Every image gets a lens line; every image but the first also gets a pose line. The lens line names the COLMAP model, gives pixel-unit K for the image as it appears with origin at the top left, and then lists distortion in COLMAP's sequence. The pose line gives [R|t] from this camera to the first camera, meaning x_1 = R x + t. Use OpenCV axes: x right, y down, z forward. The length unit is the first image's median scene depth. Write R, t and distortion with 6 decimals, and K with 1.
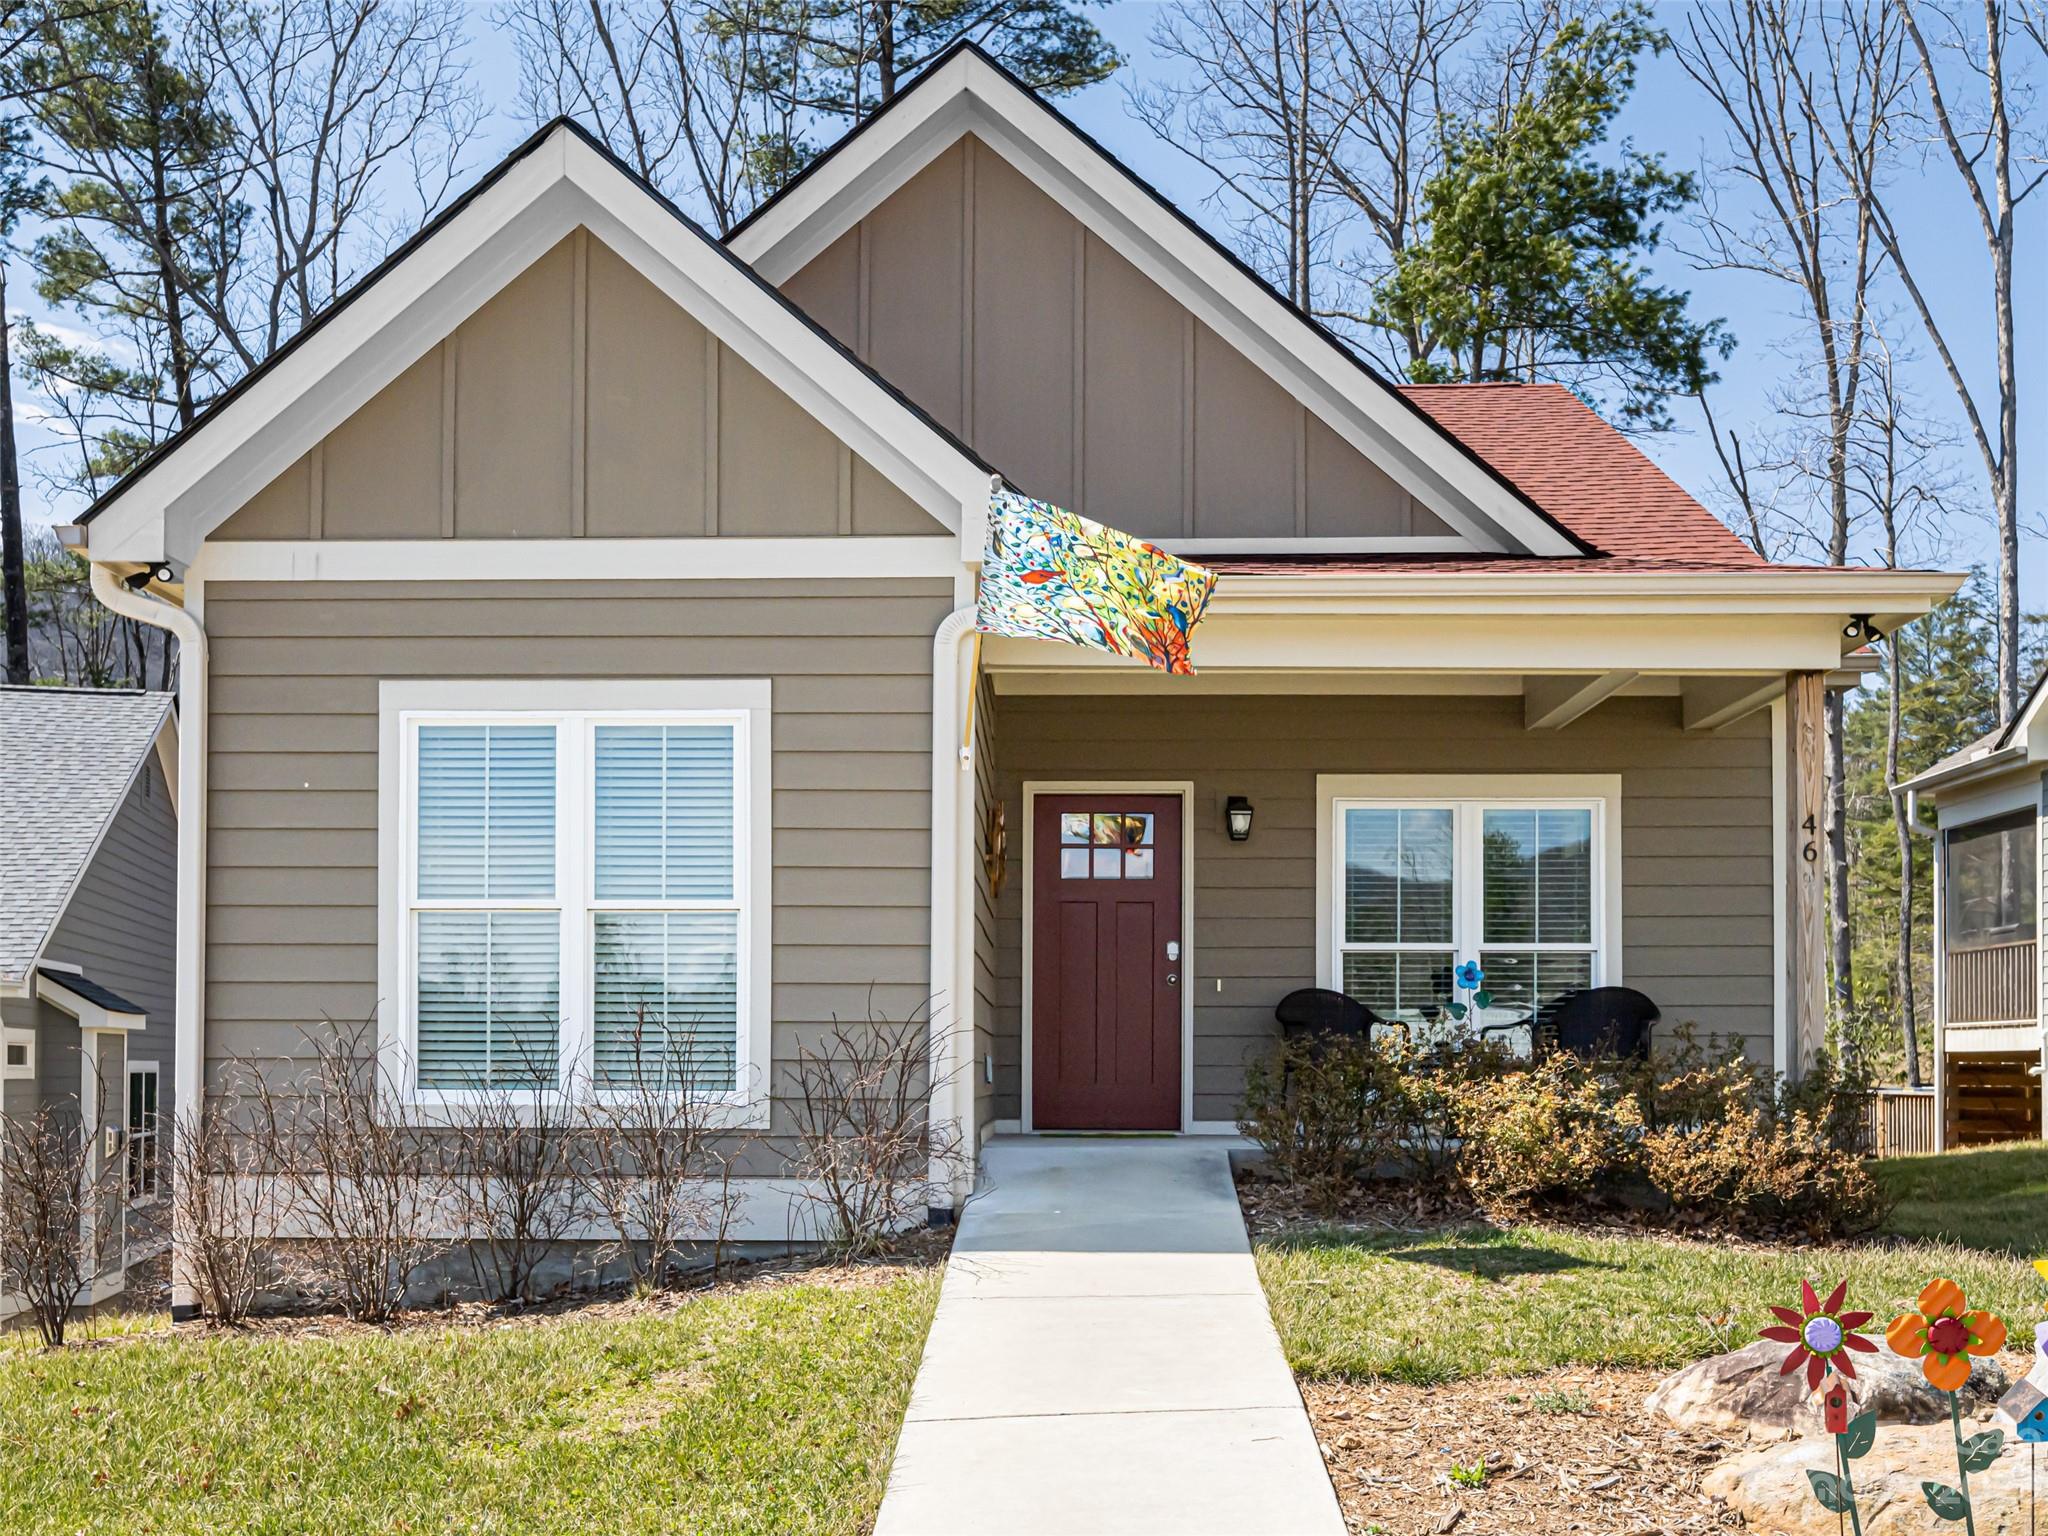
lens RADIAL K [[1690.9, 0, 1012.2], [0, 1690.9, 884.6], [0, 0, 1]] dist [0.017407, 0.000033]
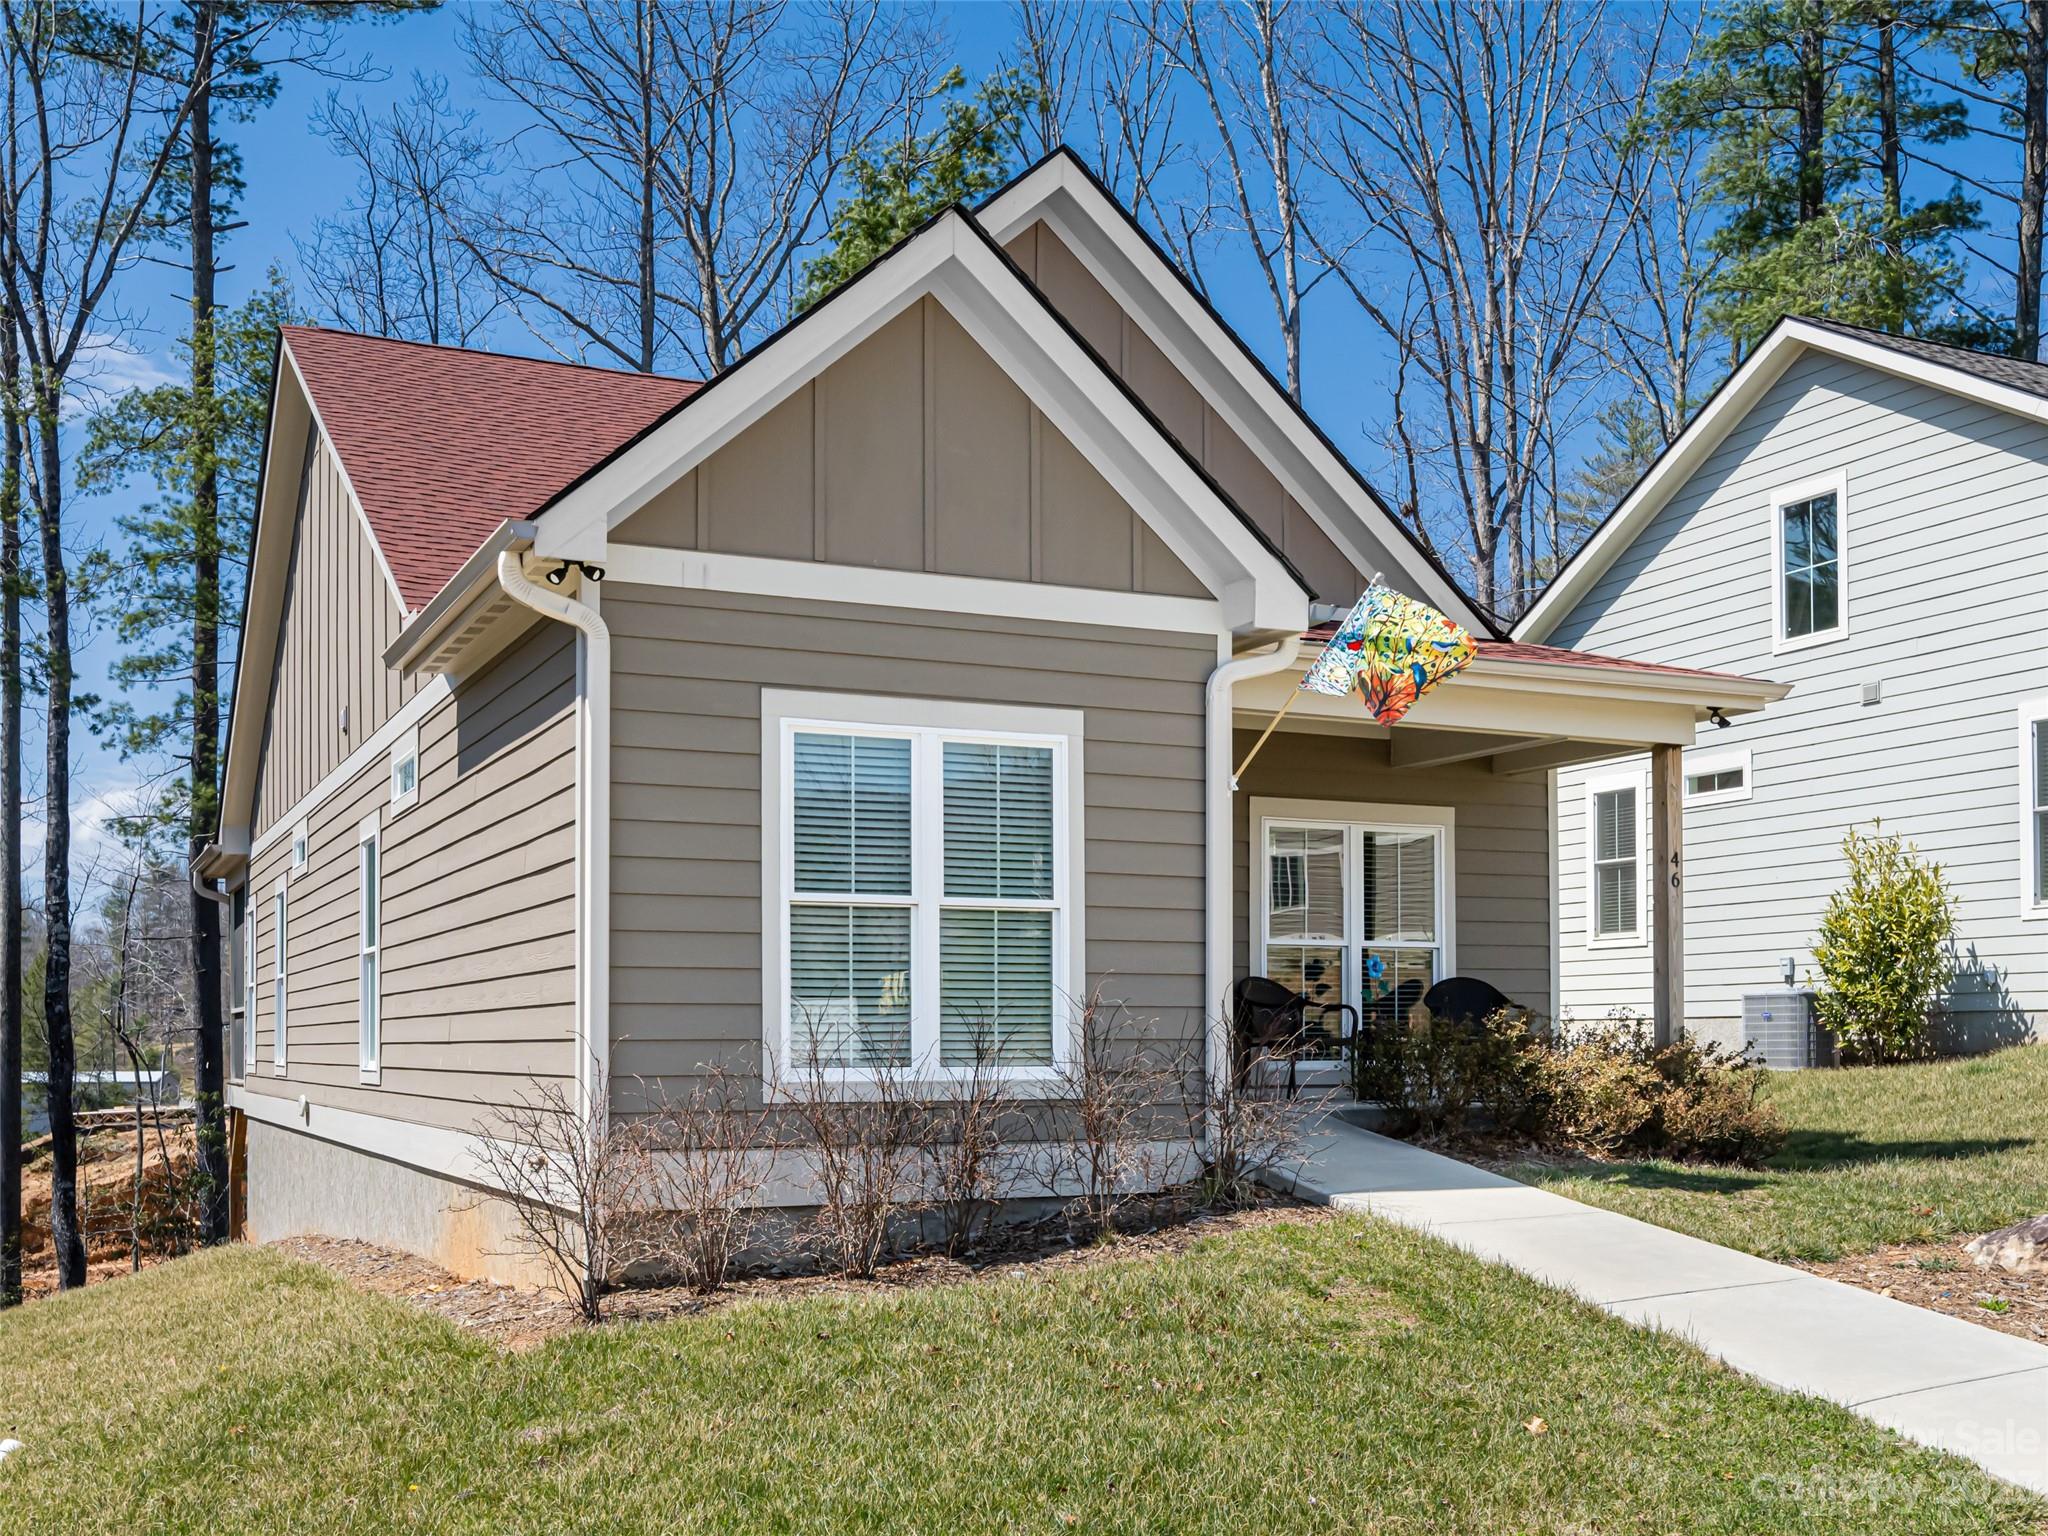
lens RADIAL K [[1784.2, 0, 873.0], [0, 1784.2, 781.1], [0, 0, 1]] dist [-0.041213, 0.039876]
pose [[0.923572, 0.052954, 0.379751, -0.736942], [-0.040085, 0.998325, -0.041724, -0.016585], [-0.381324, 0.023313, 0.924148, -0.074556]]
